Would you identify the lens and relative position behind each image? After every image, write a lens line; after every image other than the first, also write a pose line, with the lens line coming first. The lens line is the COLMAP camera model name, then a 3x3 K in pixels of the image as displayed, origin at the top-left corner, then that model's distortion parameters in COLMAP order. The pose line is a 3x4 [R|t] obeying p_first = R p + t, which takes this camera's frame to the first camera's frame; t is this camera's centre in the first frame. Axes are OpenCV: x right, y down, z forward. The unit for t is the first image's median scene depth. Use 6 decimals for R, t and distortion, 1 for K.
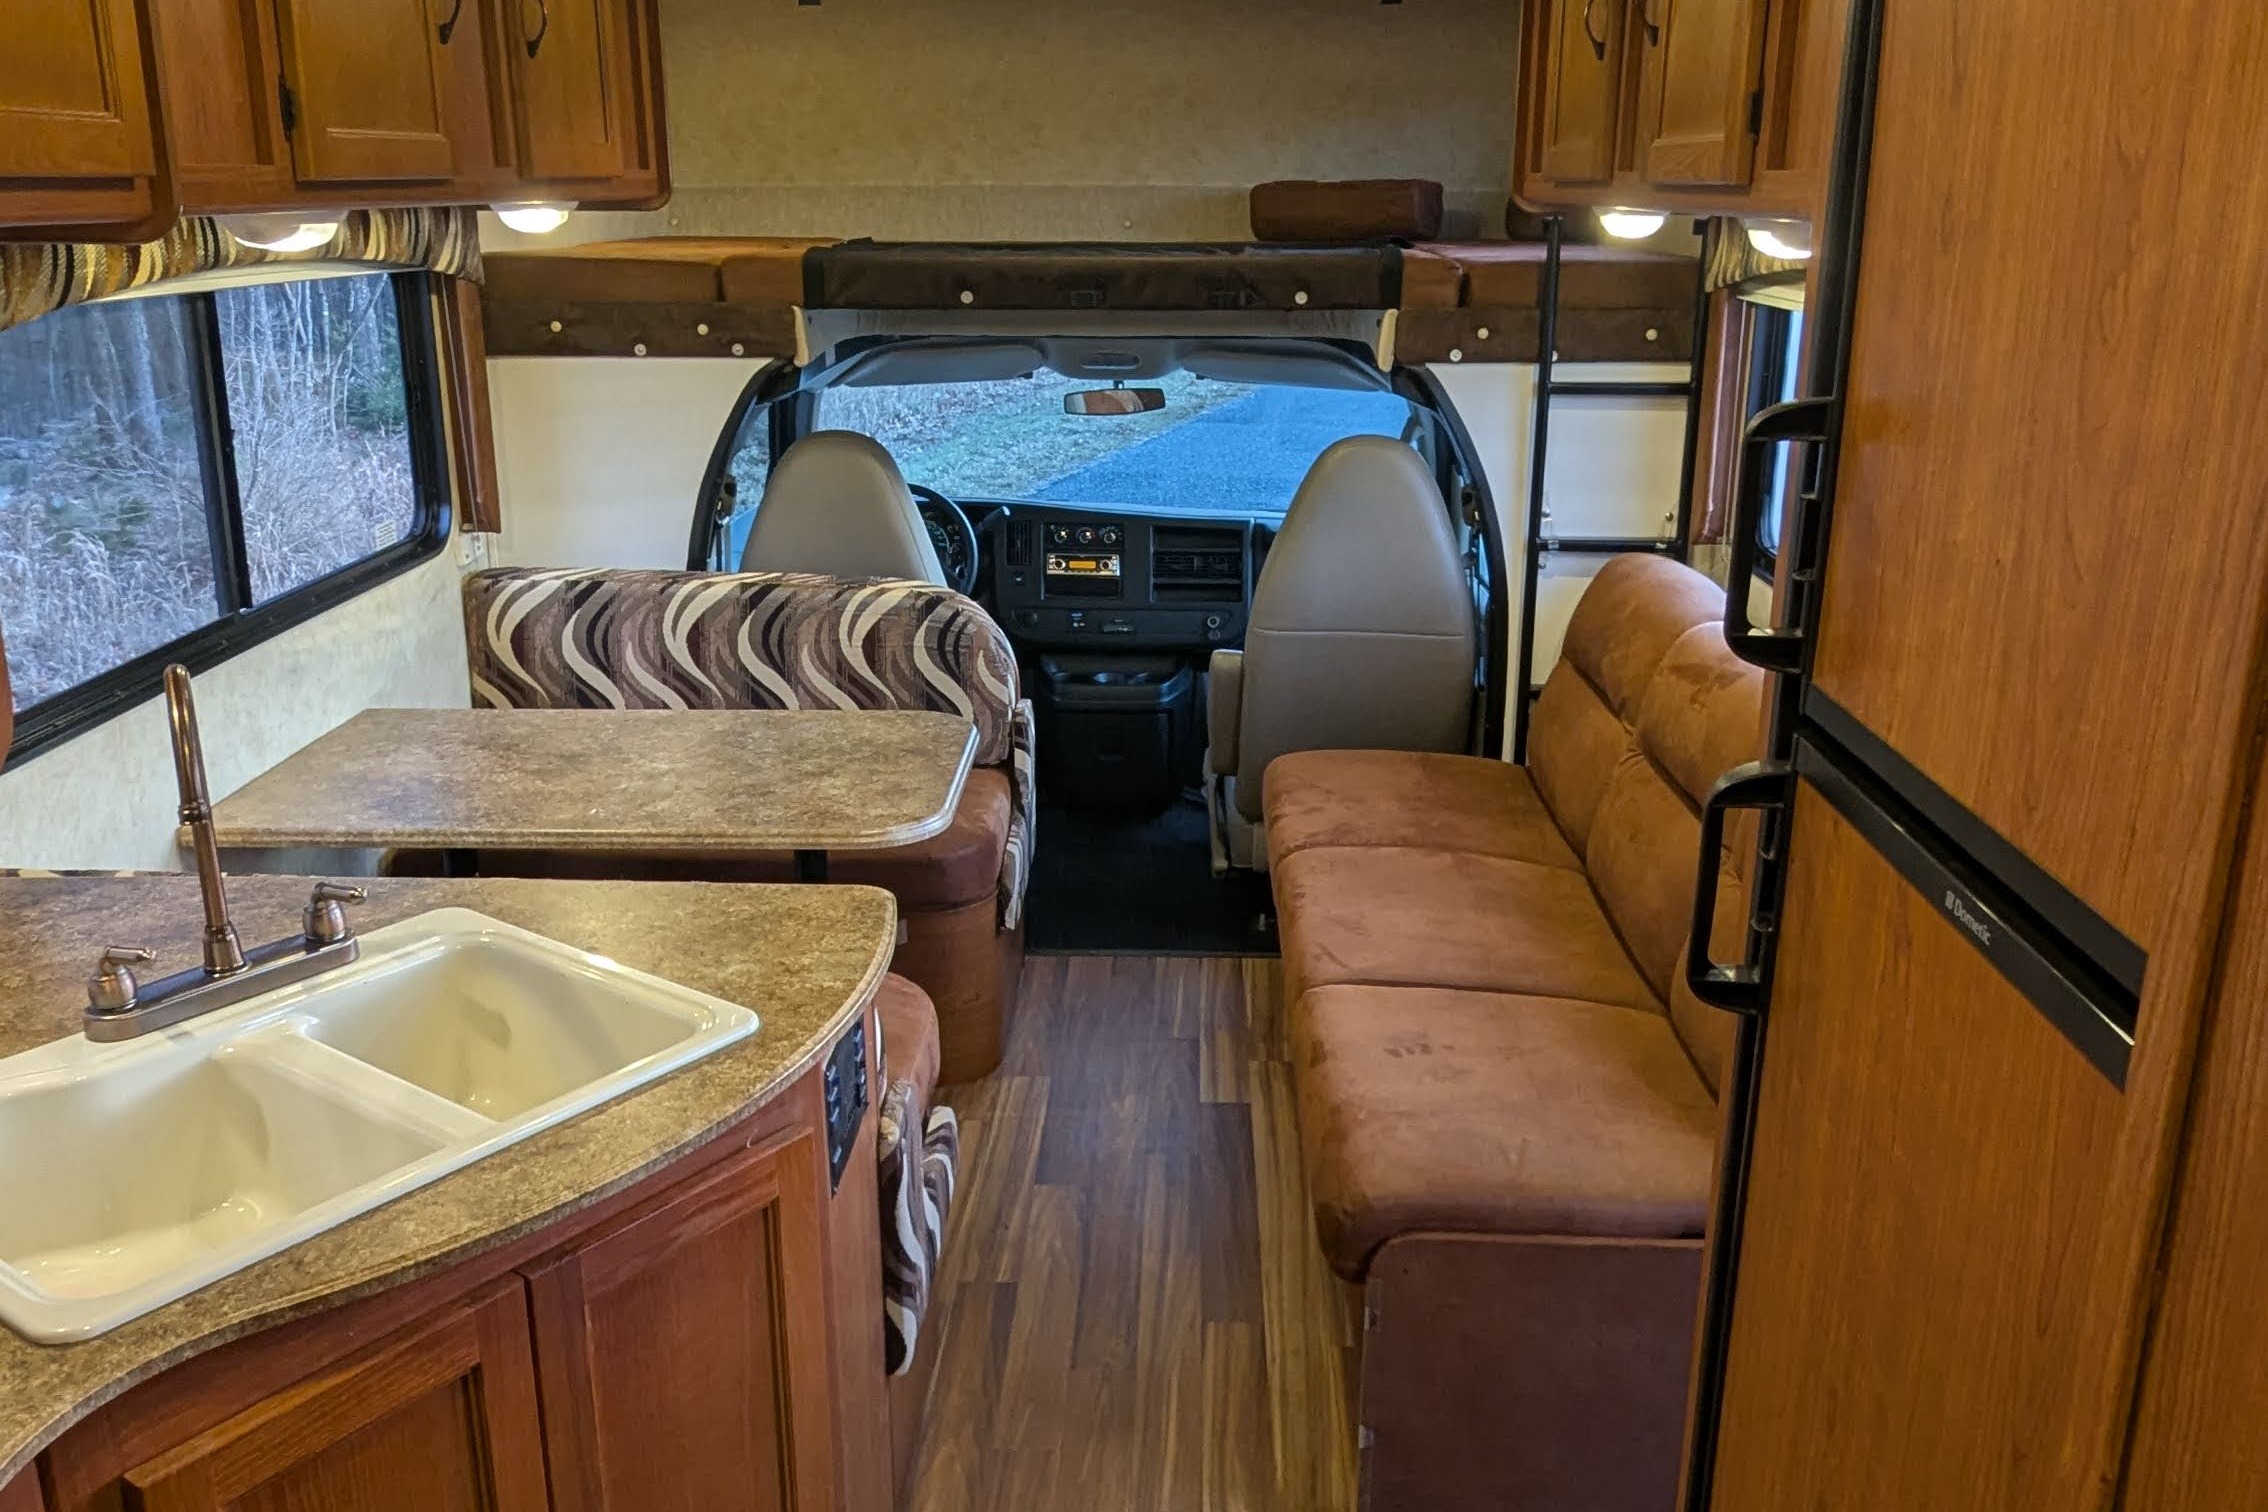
lens RADIAL K [[1882.5, 0, 1144.5], [0, 1882.5, 759.5], [0, 0, 1]] dist [0.009841, -0.002281]
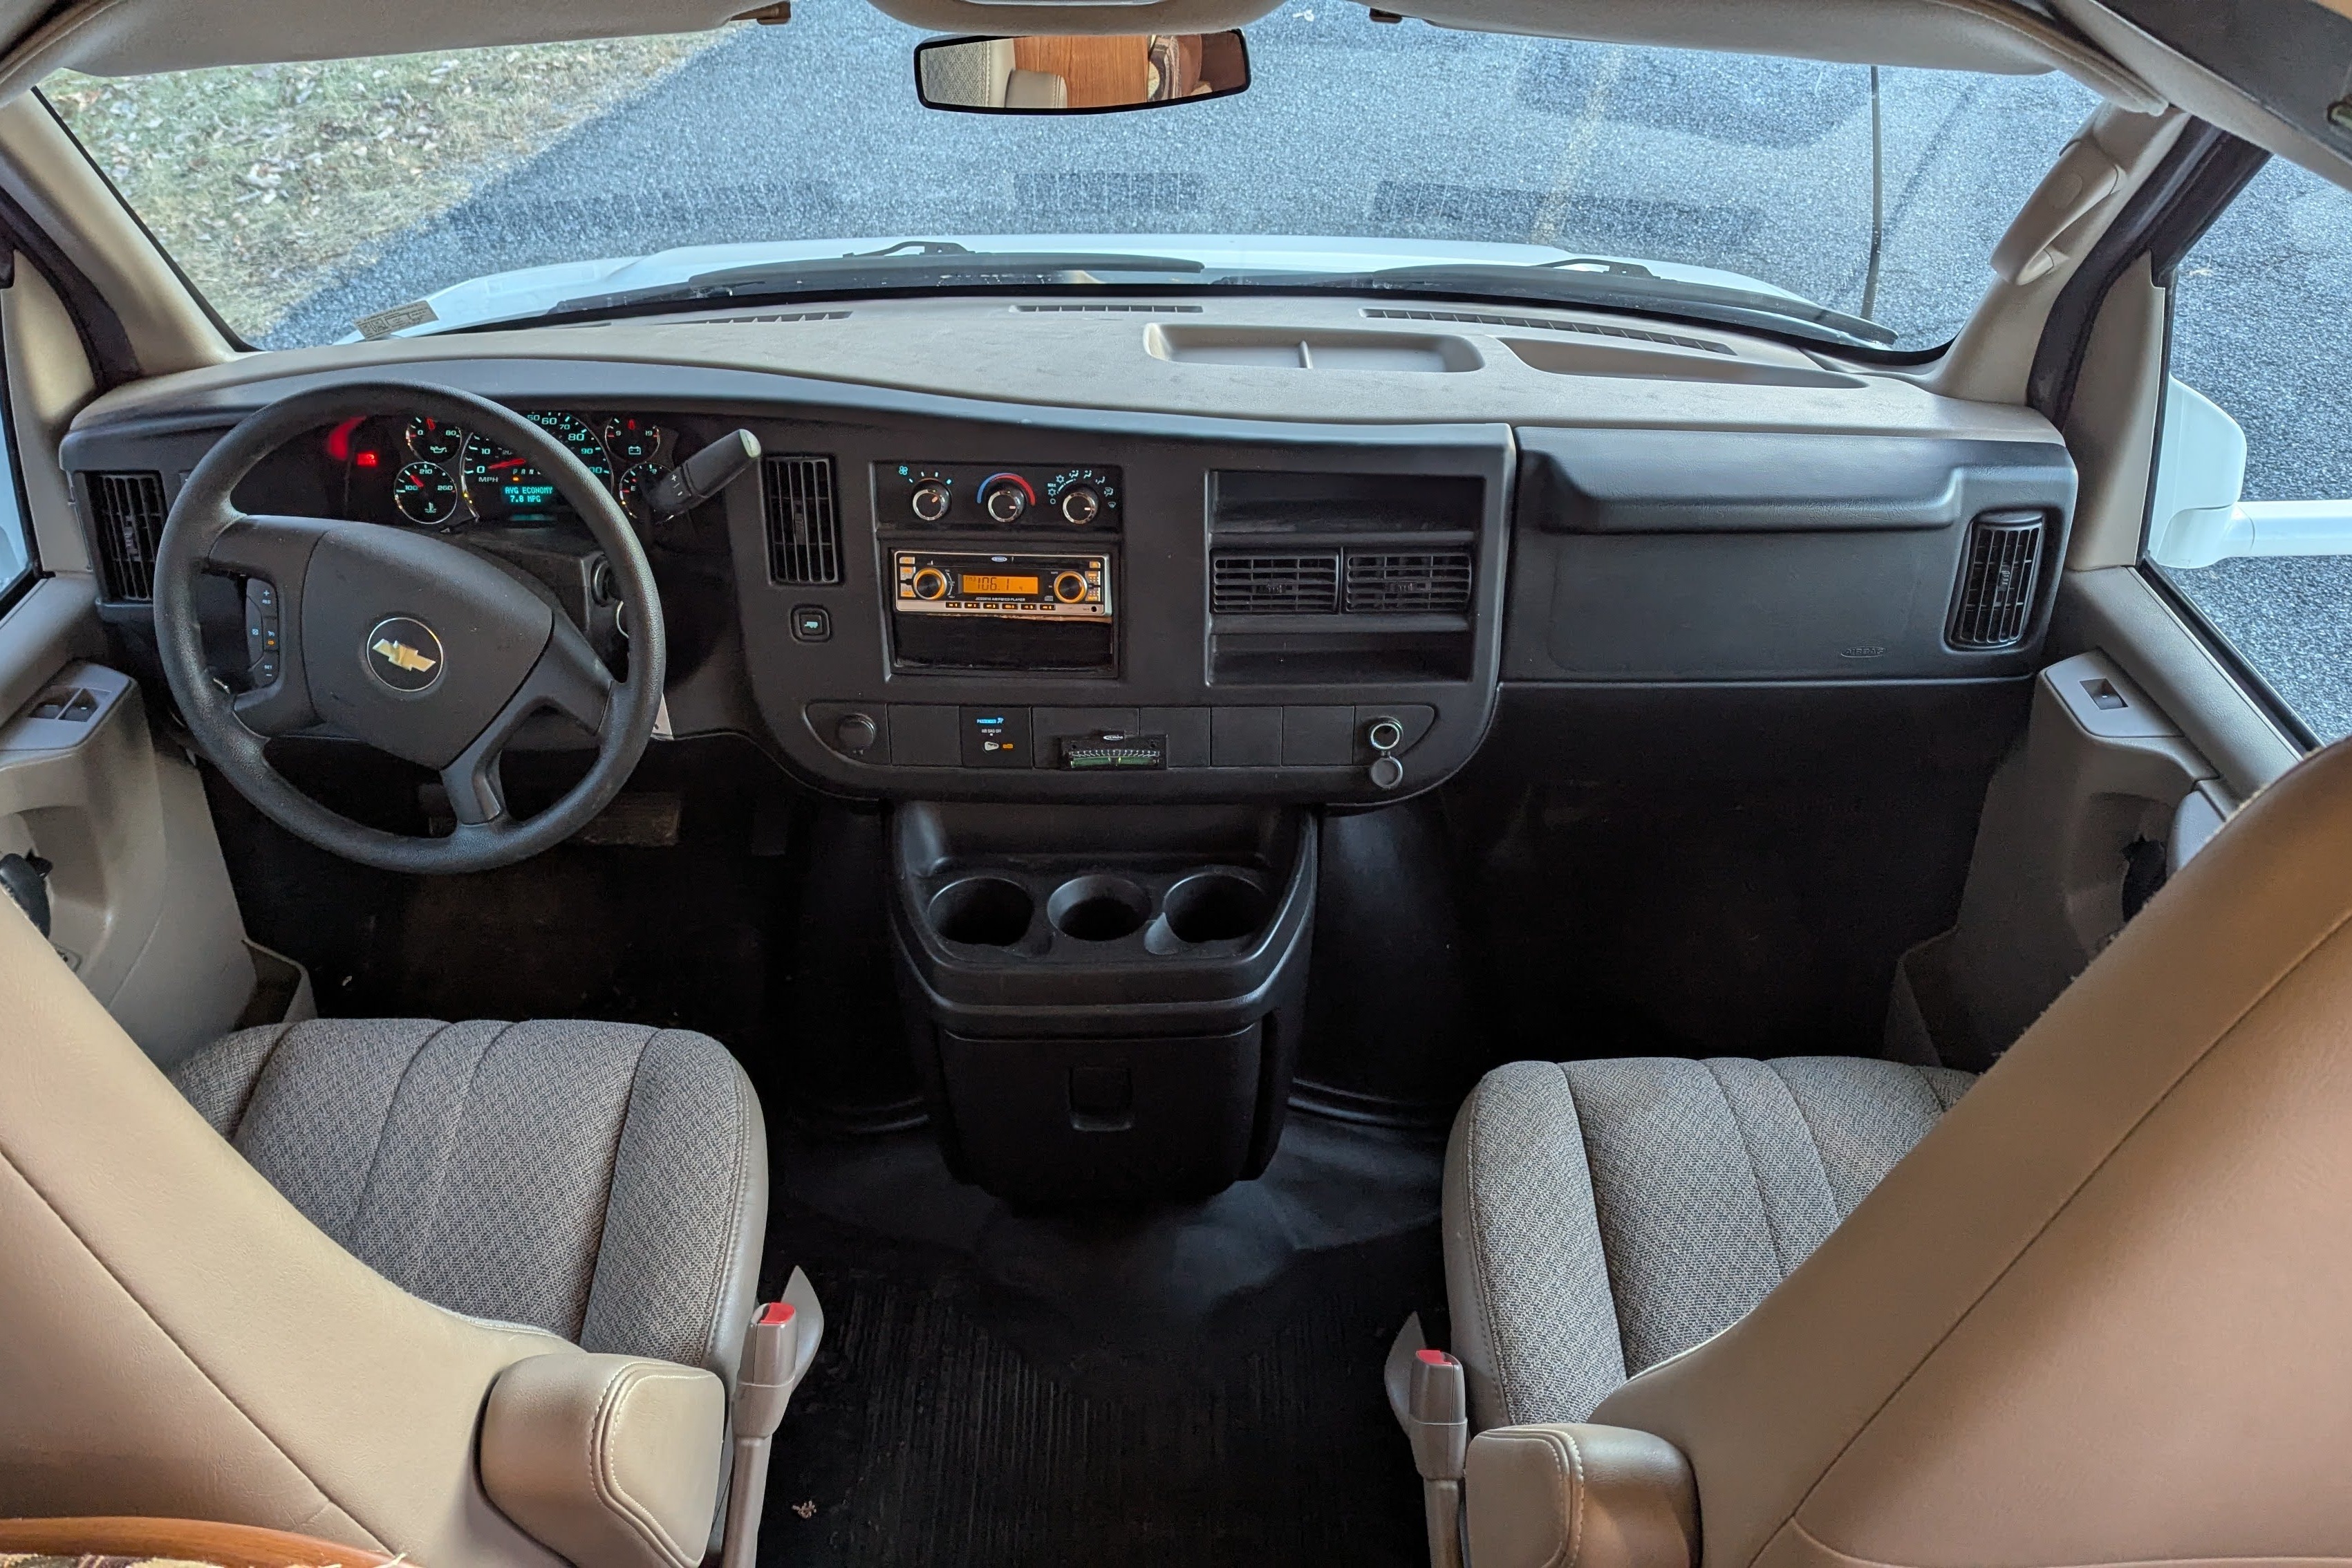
lens RADIAL K [[1963.5, 0, 1184.4], [0, 1963.5, 767.9], [0, 0, 1]] dist [0.067435, -0.065562]
pose [[0.998916, -0.028042, 0.037152, -0.018674], [0.015459, 0.952722, 0.303451, -0.234158], [-0.043904, -0.302548, 0.952122, 0.864449]]
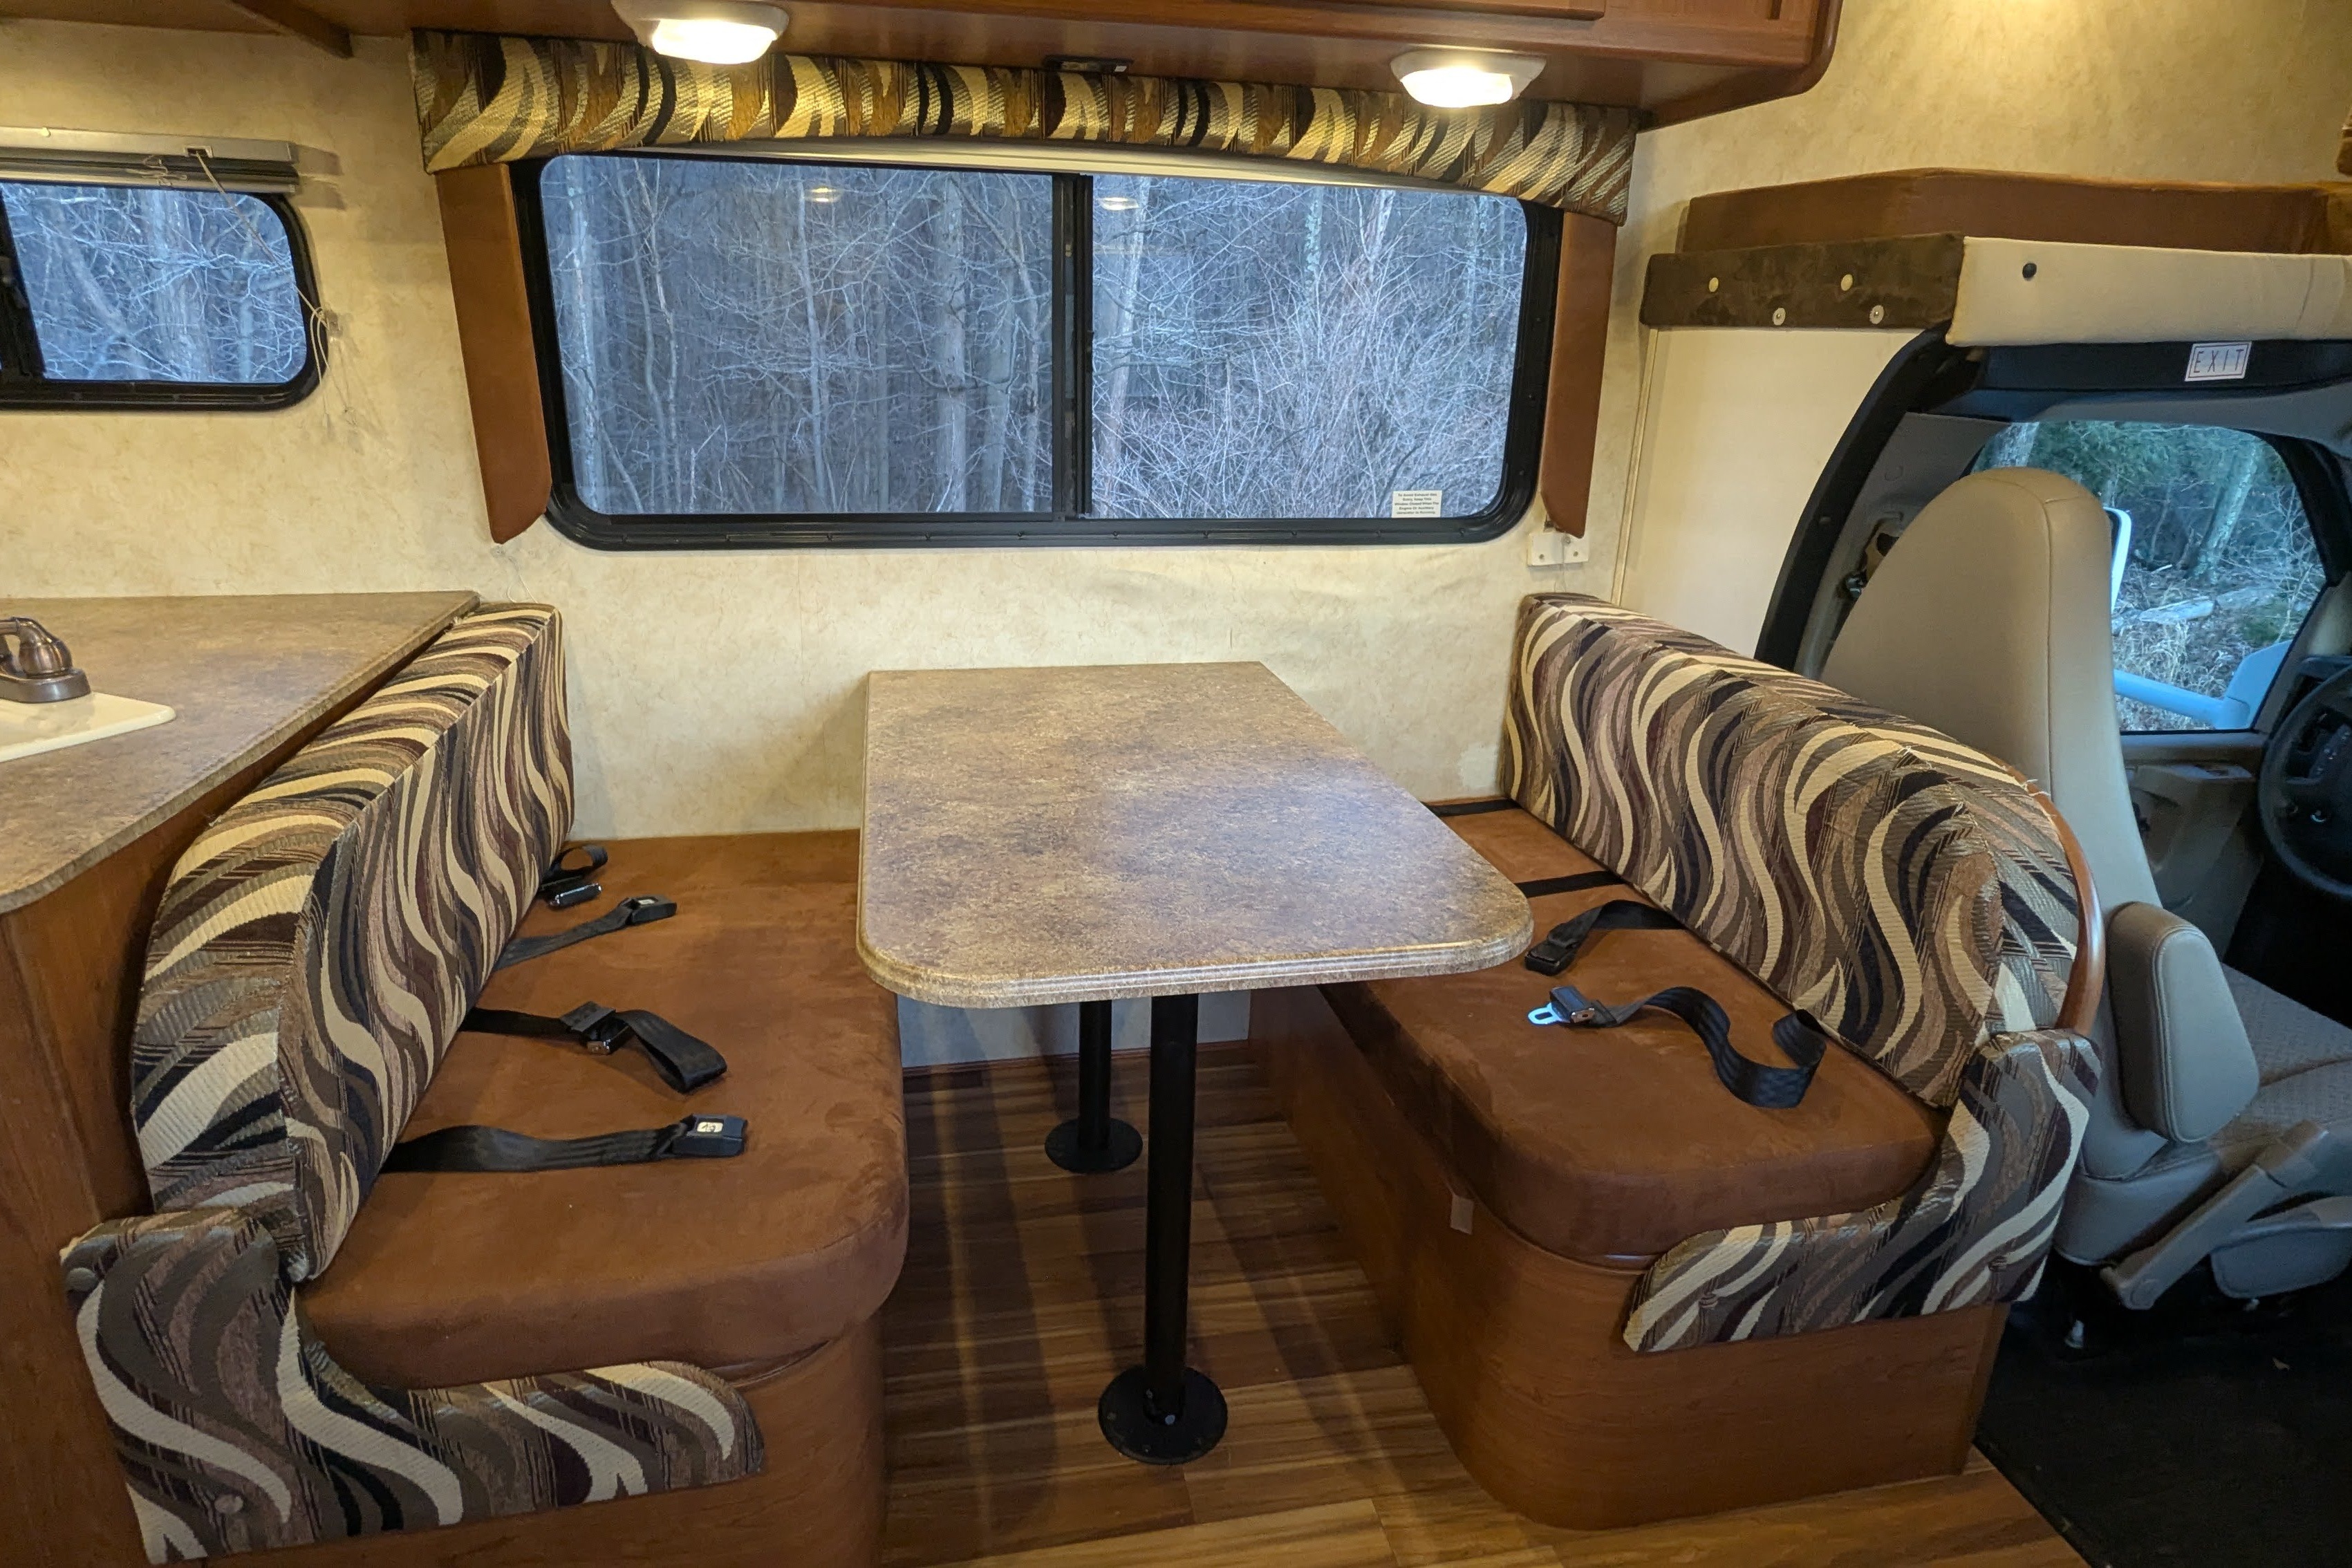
lens RADIAL K [[1303.7, 0, 1165.1], [0, 1303.7, 781.3], [0, 0, 1]] dist [-0.004324, 0.003784]
pose [[0.211348, 0.322222, -0.922770, 0.192148], [-0.309981, 0.917457, 0.249370, -0.110628], [0.926954, 0.233338, 0.293785, 0.699177]]
